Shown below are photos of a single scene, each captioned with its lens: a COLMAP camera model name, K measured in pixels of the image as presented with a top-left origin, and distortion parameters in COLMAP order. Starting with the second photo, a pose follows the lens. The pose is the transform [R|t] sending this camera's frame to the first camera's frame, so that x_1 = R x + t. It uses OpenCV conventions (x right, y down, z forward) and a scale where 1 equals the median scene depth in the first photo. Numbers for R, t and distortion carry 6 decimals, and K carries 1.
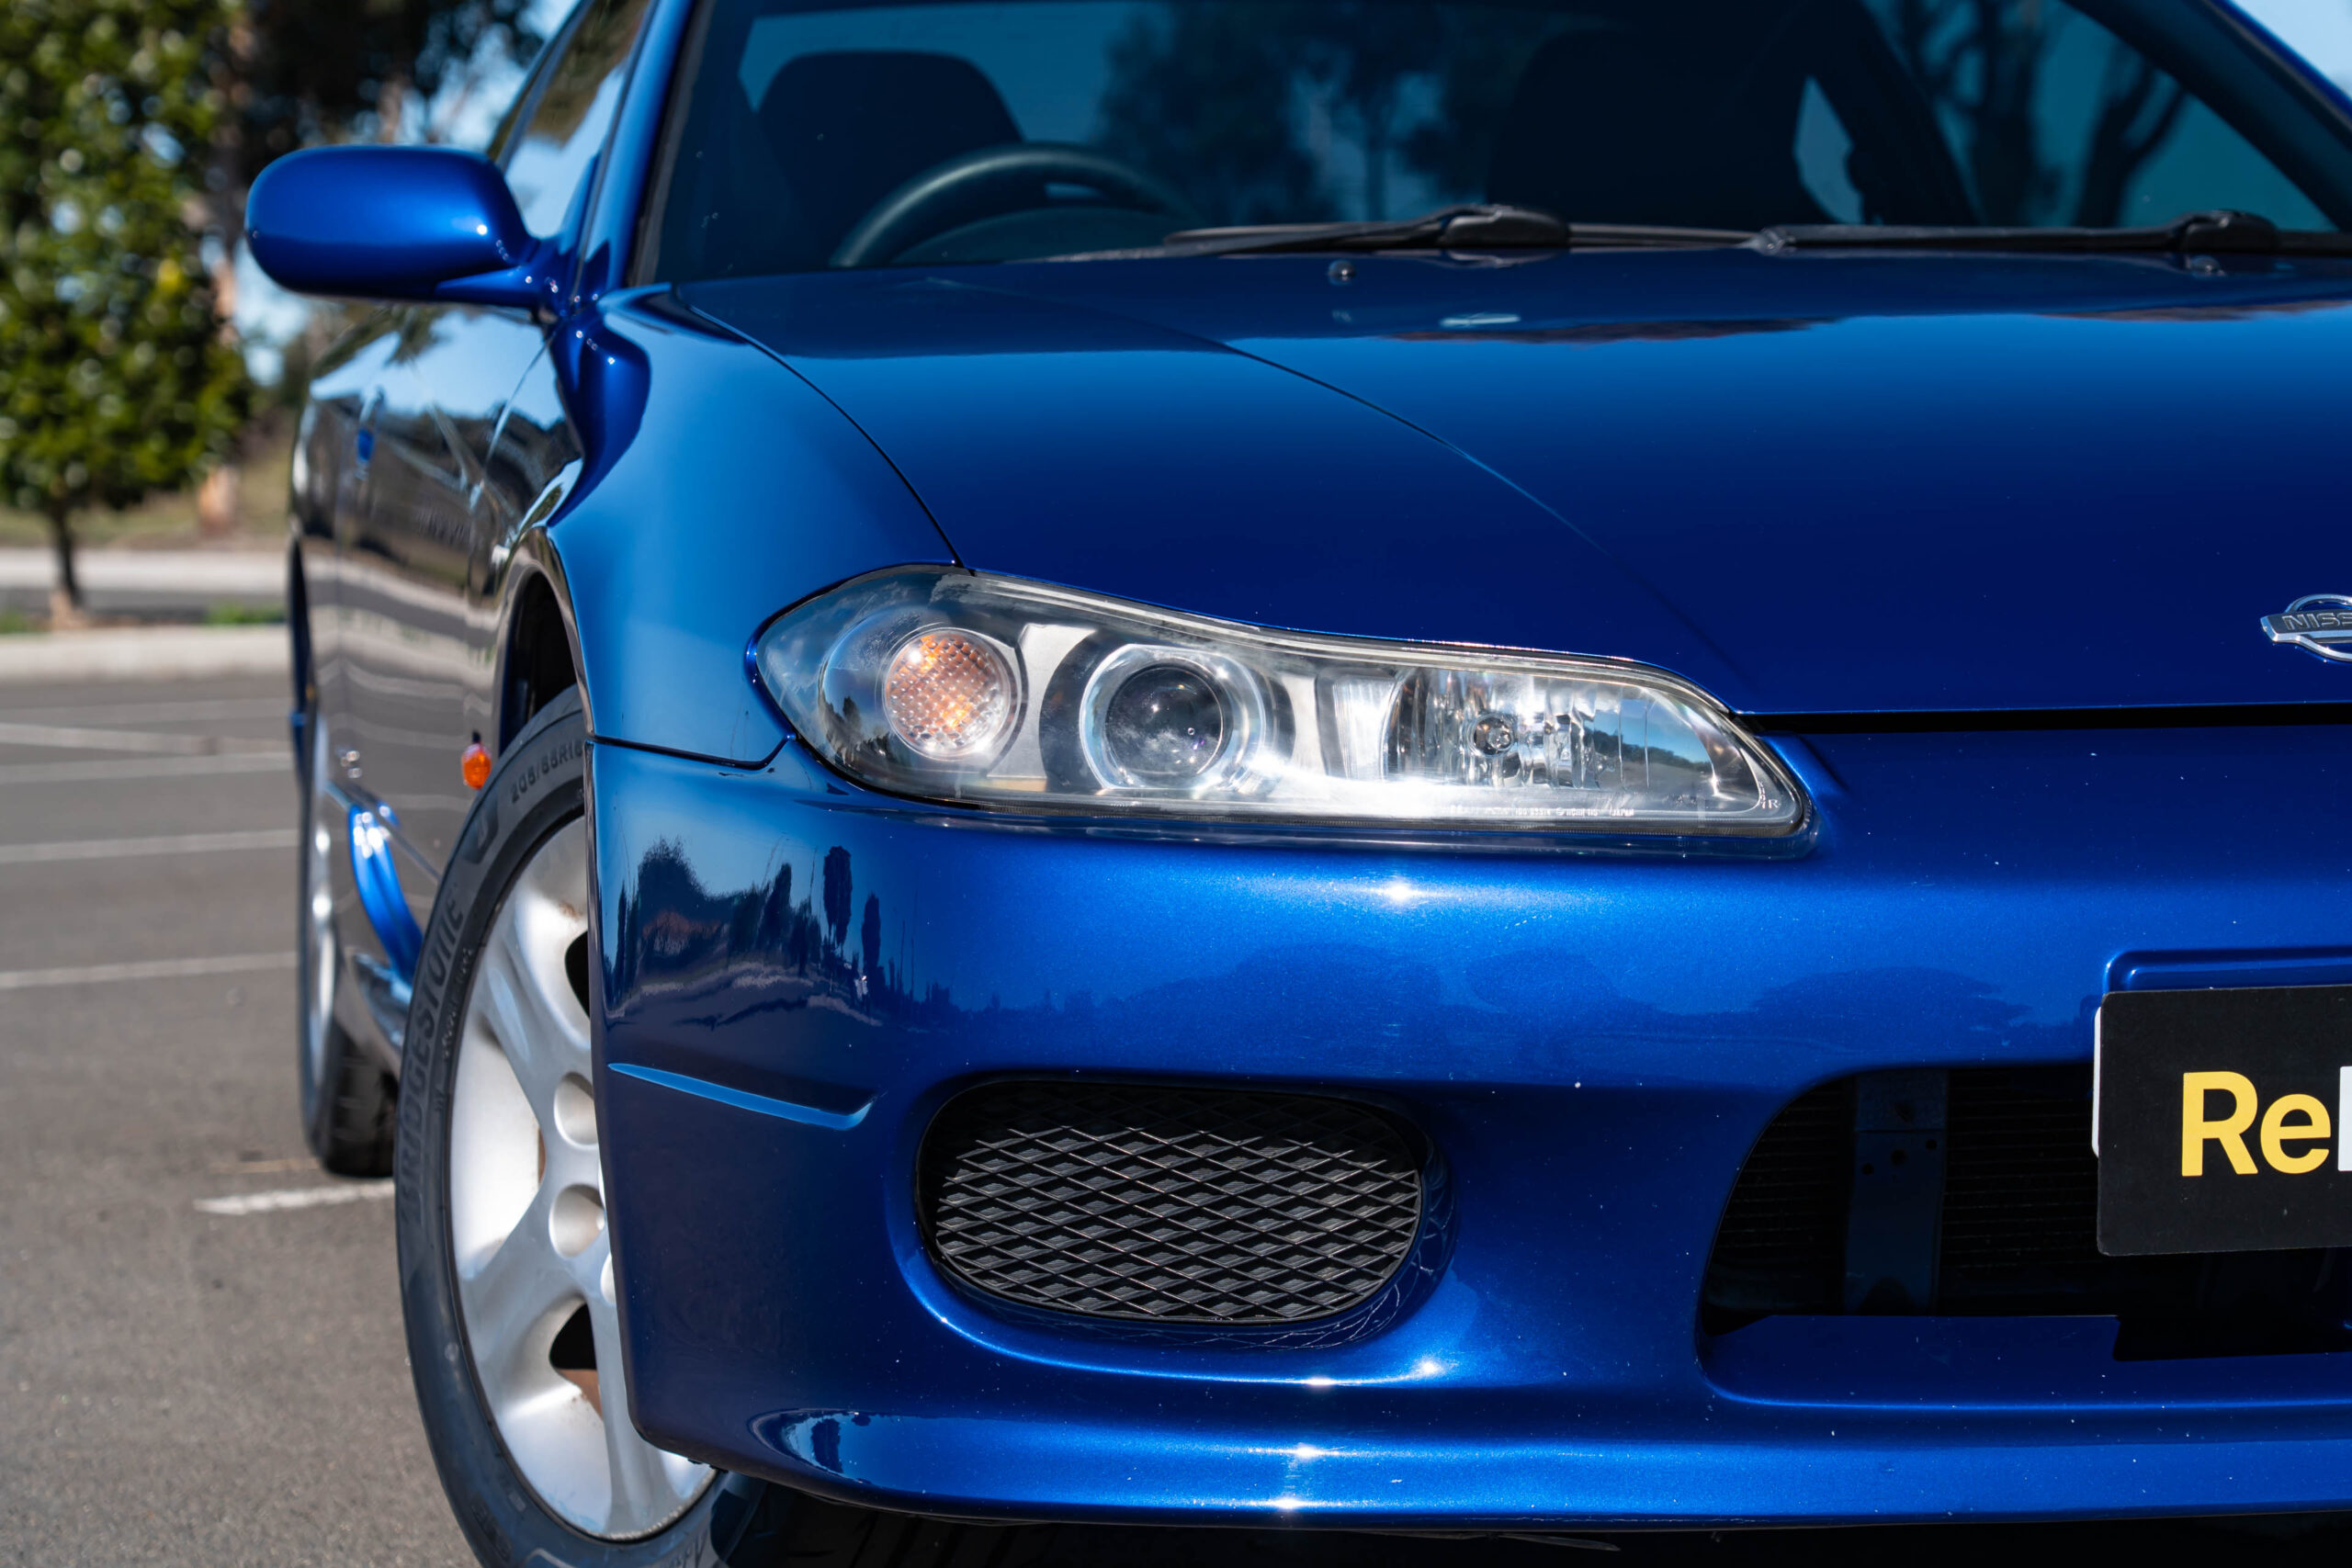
lens RADIAL K [[6080.4, 0, 1177.4], [0, 6080.4, 788.4], [0, 0, 1]] dist [0.075479, 0.000000]
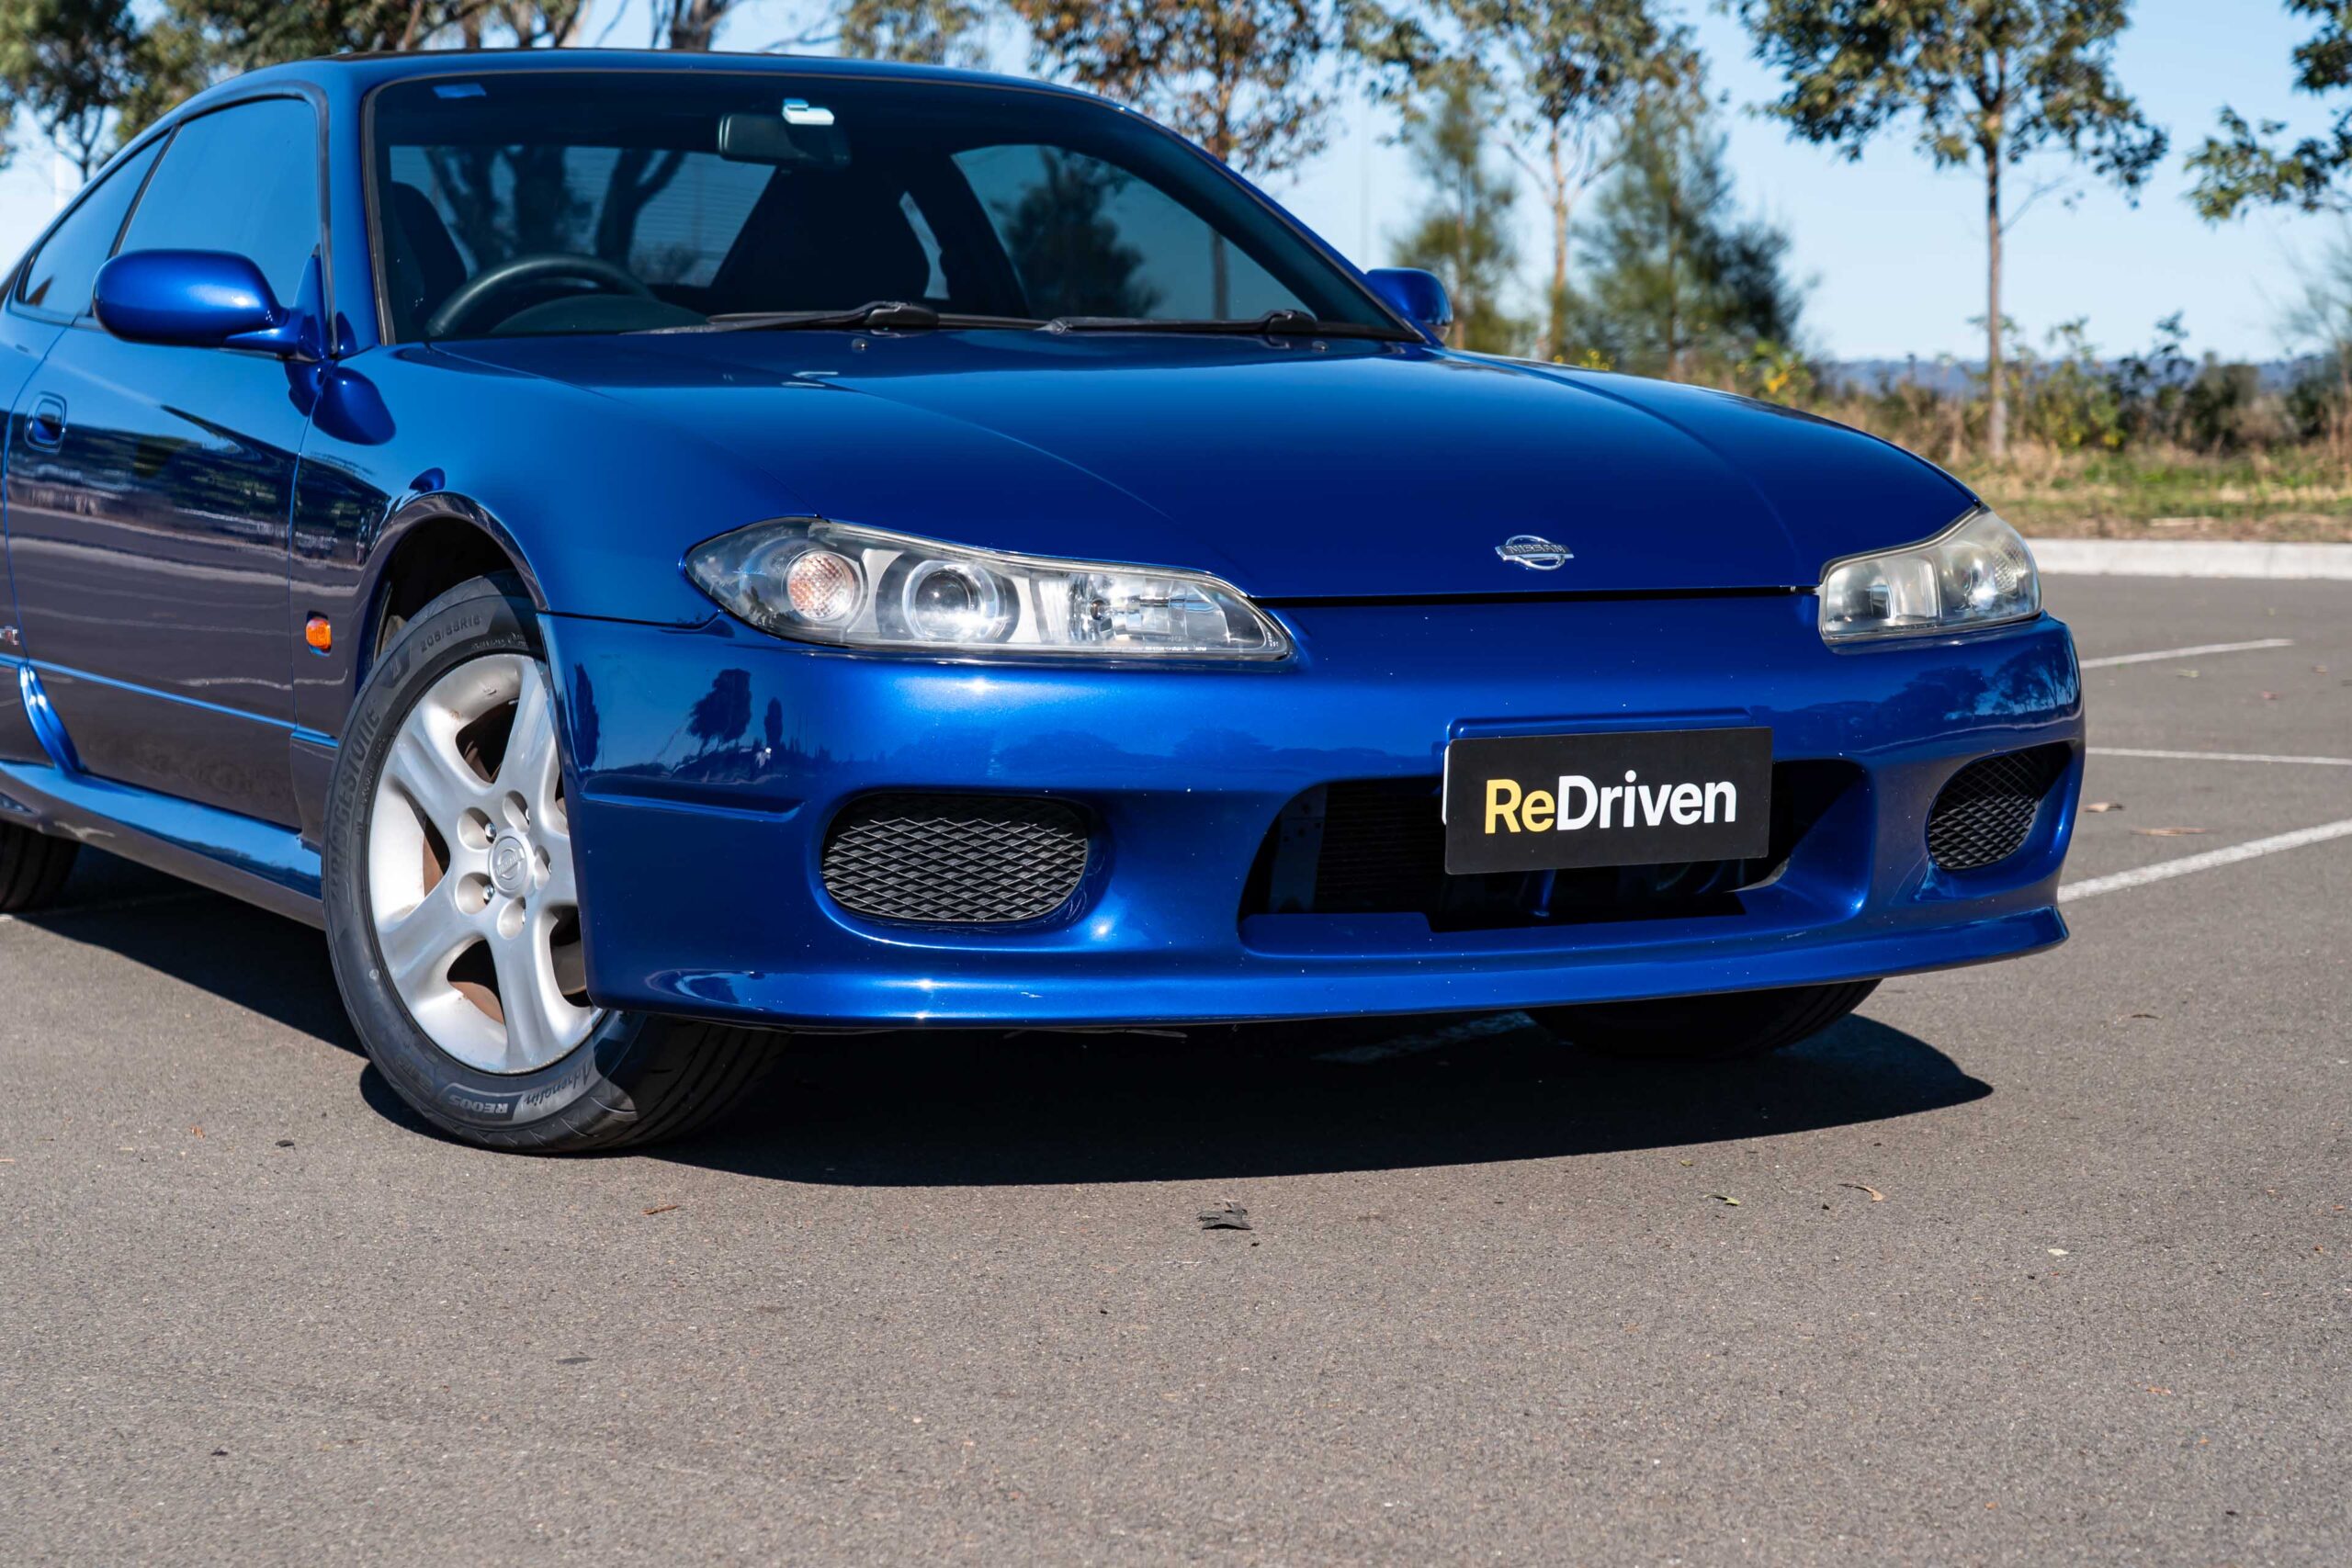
lens RADIAL K [[4459.2, 0, 1175.5], [0, 4459.2, 772.0], [0, 0, 1]] dist [0.030335, 0.000000]
pose [[0.968546, -0.010467, 0.248615, -0.273330], [0.004568, 0.999694, 0.024292, 0.008315], [-0.248793, -0.022392, 0.968298, -0.343479]]
